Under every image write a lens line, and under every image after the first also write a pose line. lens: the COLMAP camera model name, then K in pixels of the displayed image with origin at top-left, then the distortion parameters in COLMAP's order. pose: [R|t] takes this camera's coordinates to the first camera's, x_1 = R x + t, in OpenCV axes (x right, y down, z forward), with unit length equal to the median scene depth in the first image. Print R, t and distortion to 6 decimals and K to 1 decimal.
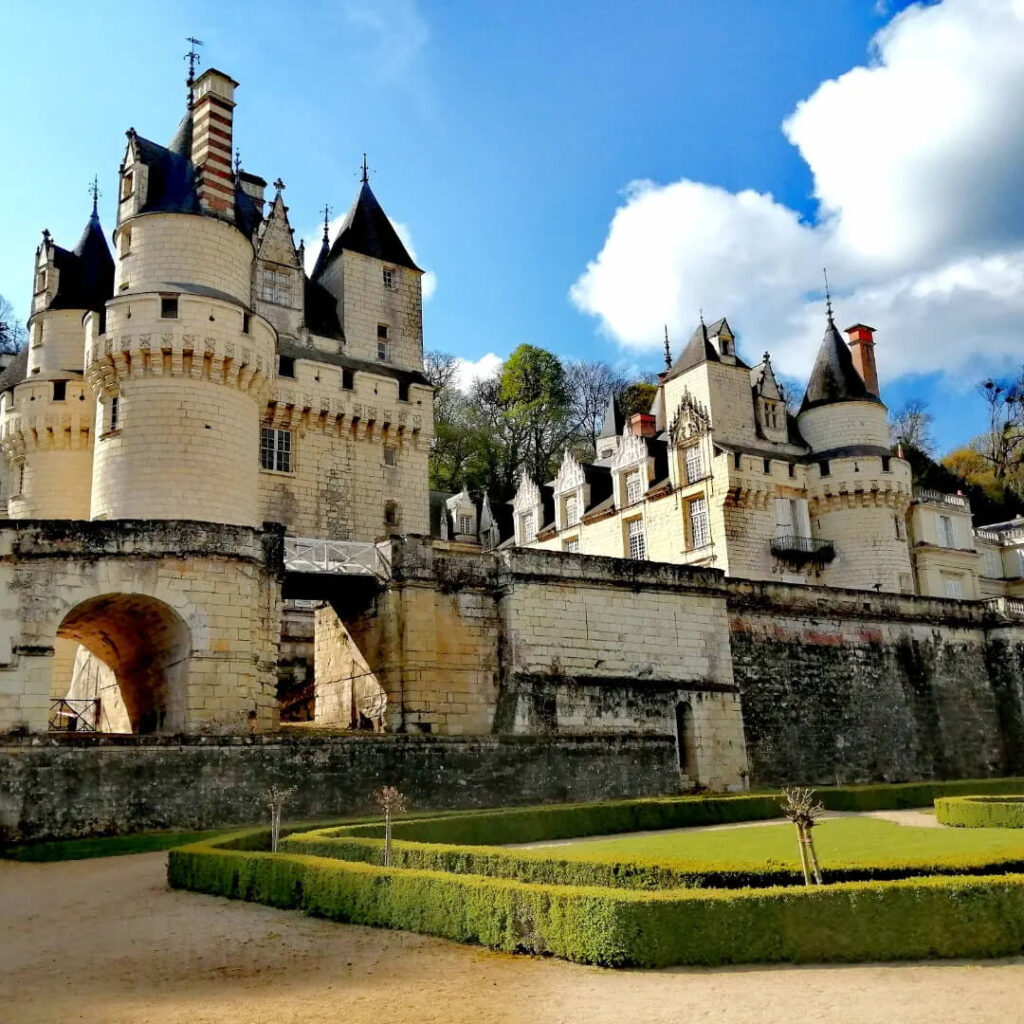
lens RADIAL K [[1081.5, 0, 483.8], [0, 1081.5, 511.2], [0, 0, 1]] dist [0.032174, 0.000000]
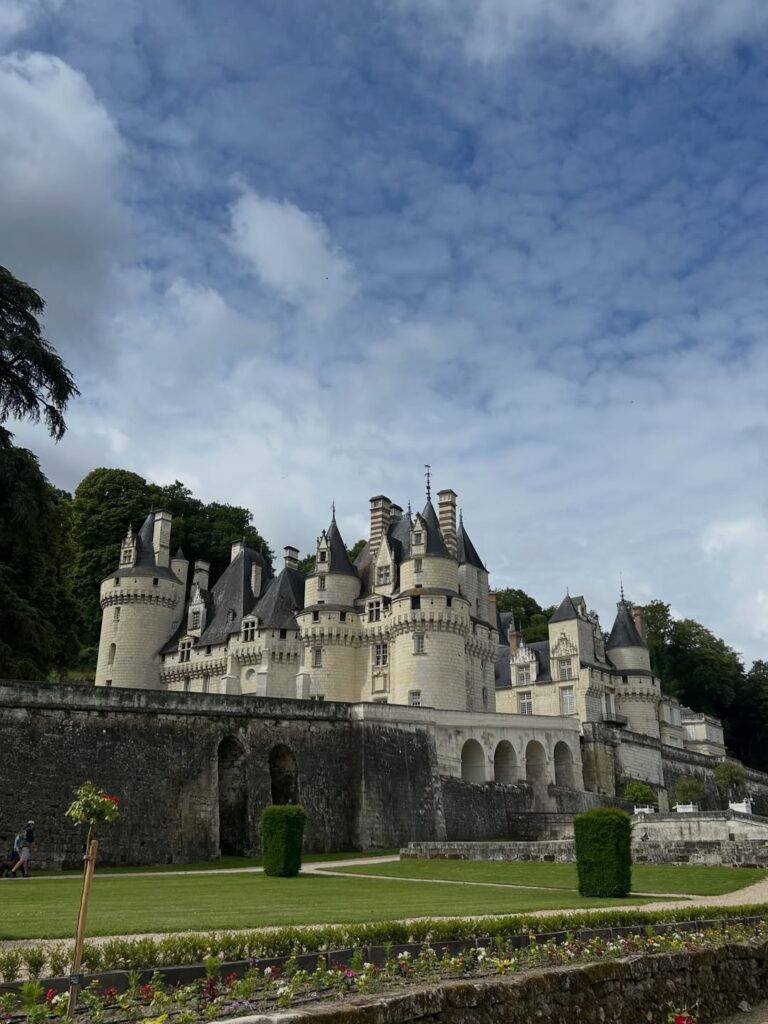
lens RADIAL K [[973.2, 0, 383.2], [0, 973.2, 516.8], [0, 0, 1]] dist [0.092182, 0.000000]
pose [[0.947838, 0.146612, 0.283034, -0.909535], [-0.115043, 0.985439, -0.125199, -0.078289], [-0.297268, 0.086108, 0.950903, -0.839505]]
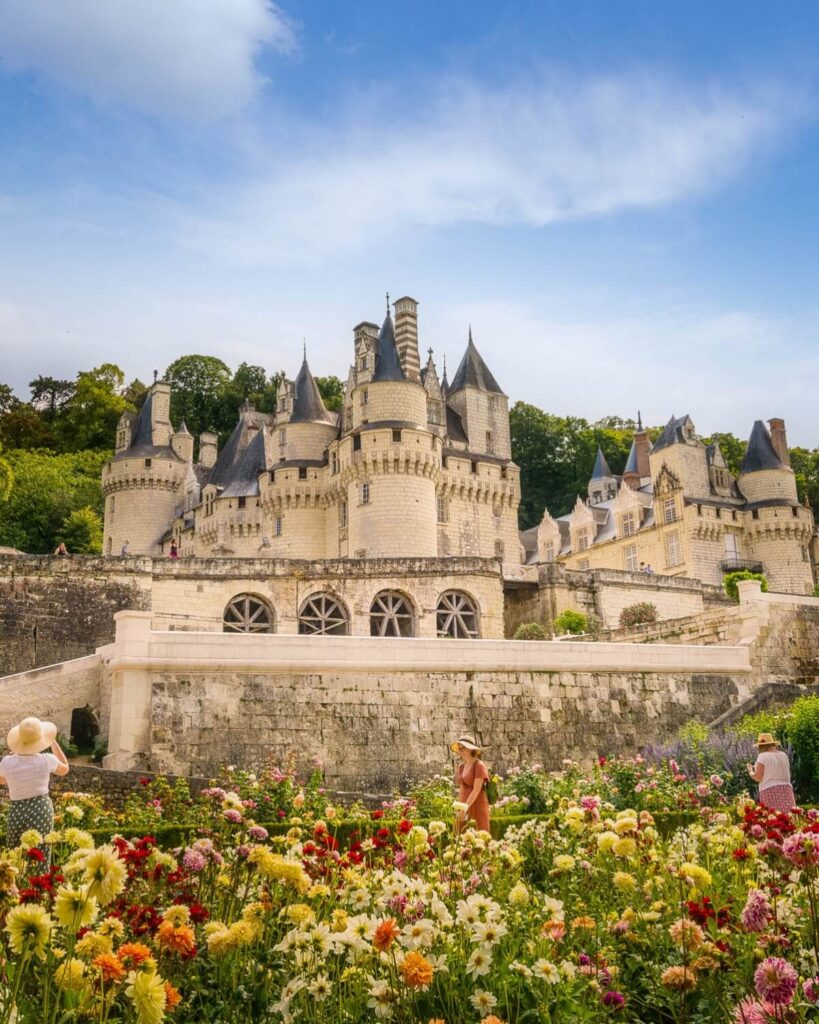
lens RADIAL K [[1115.0, 0, 434.8], [0, 1115.0, 441.1], [0, 0, 1]] dist [0.000105, 0.000000]
pose [[0.999849, 0.003564, 0.017006, -0.224332], [-0.002318, 0.997350, -0.072710, -0.036143], [-0.017220, 0.072659, 0.997208, -0.771407]]
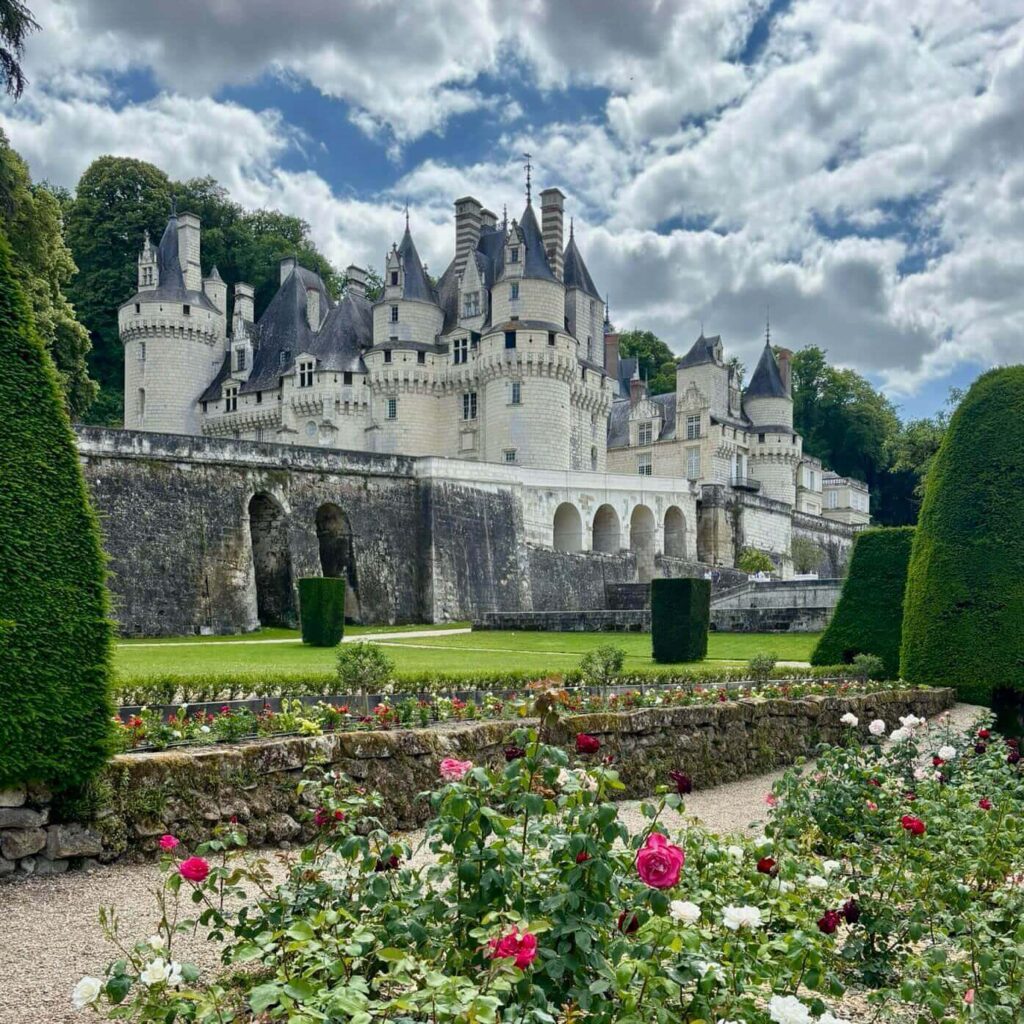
lens RADIAL K [[1142.6, 0, 543.9], [0, 1142.6, 657.3], [0, 0, 1]] dist [0.030356, 0.000000]
pose [[0.932867, 0.038317, 0.358177, -0.866112], [-0.122052, 0.969133, 0.214205, -0.066977], [-0.338913, -0.243541, 0.908749, -0.816818]]
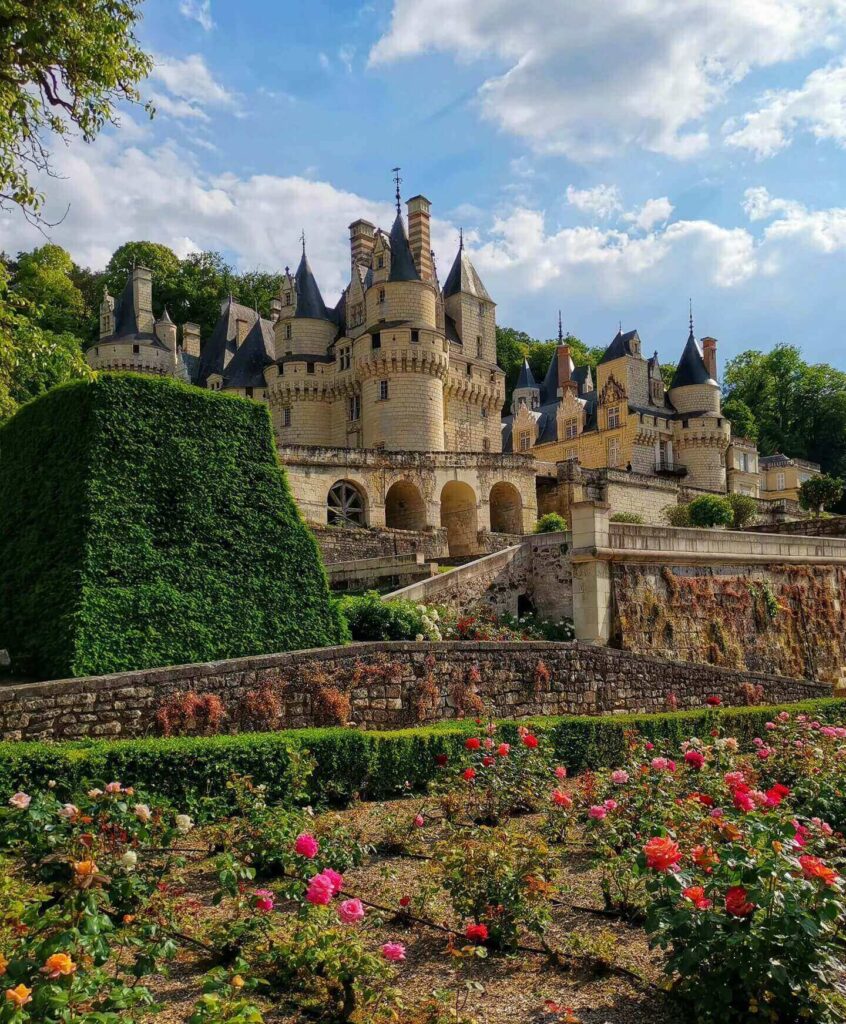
lens RADIAL K [[952.3, 0, 410.3], [0, 952.3, 590.8], [0, 0, 1]] dist [0.057926, 0.000000]
pose [[0.988816, 0.019305, 0.147888, -0.474911], [-0.044962, 0.984039, 0.172178, -0.027483], [-0.142204, -0.176902, 0.973901, -0.667808]]
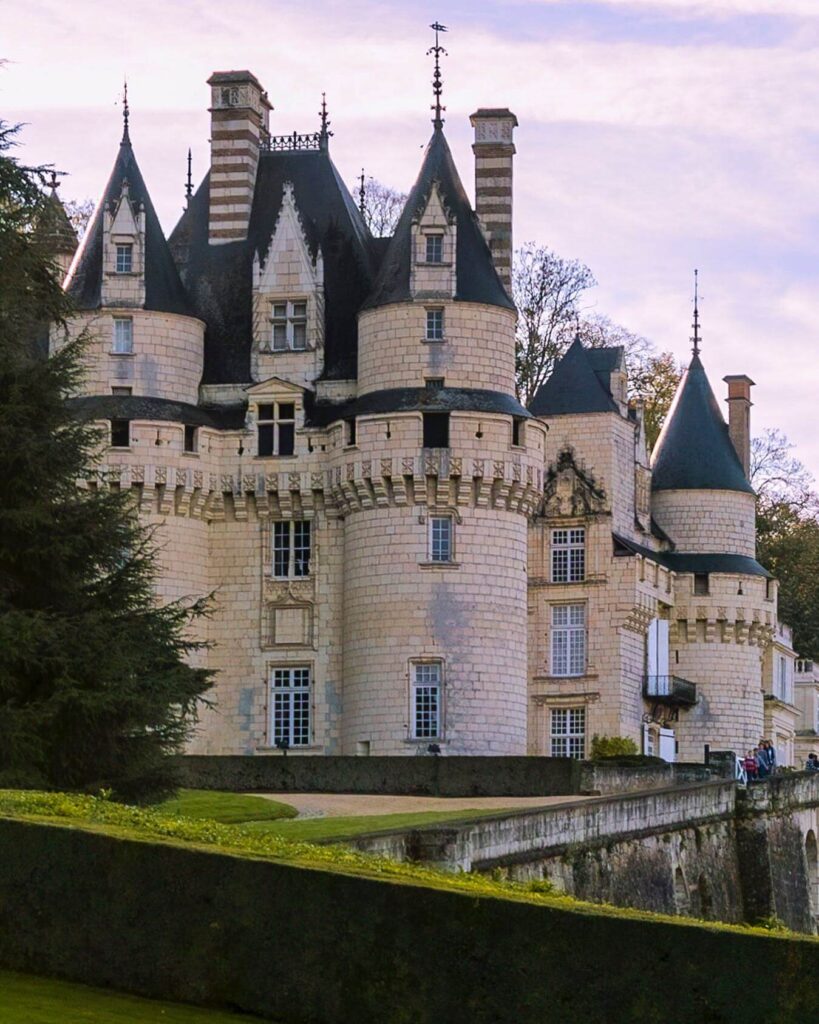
lens RADIAL K [[4135.3, 0, 400.8], [0, 4135.3, 518.6], [0, 0, 1]] dist [0.602996, 0.000000]
pose [[0.761926, 0.122112, 0.636049, -2.183968], [-0.185232, 0.982129, 0.033336, -0.185918], [-0.620611, -0.143216, 0.770928, -1.358877]]
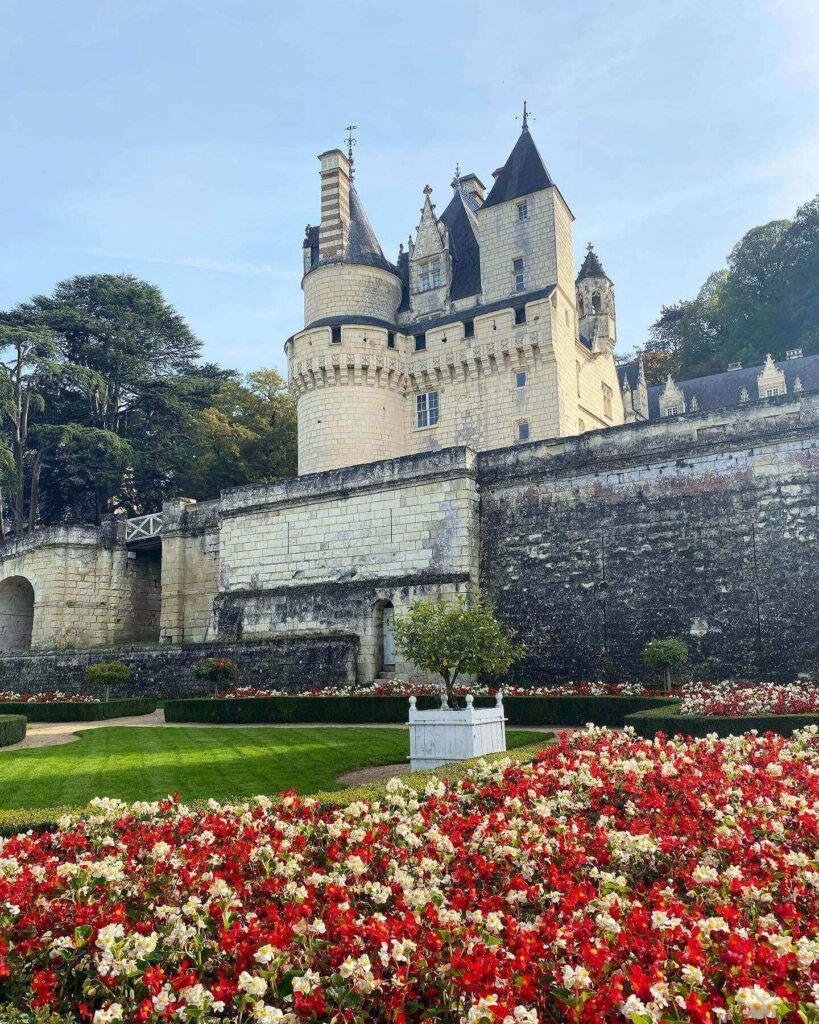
lens RADIAL K [[861.6, 0, 391.9], [0, 861.6, 546.4], [0, 0, 1]] dist [0.028609, -0.027344]
pose [[0.377090, -0.117484, -0.918695, 0.682813], [0.230981, 0.972509, -0.029556, 0.115845], [0.896912, -0.201056, 0.393860, 0.534996]]
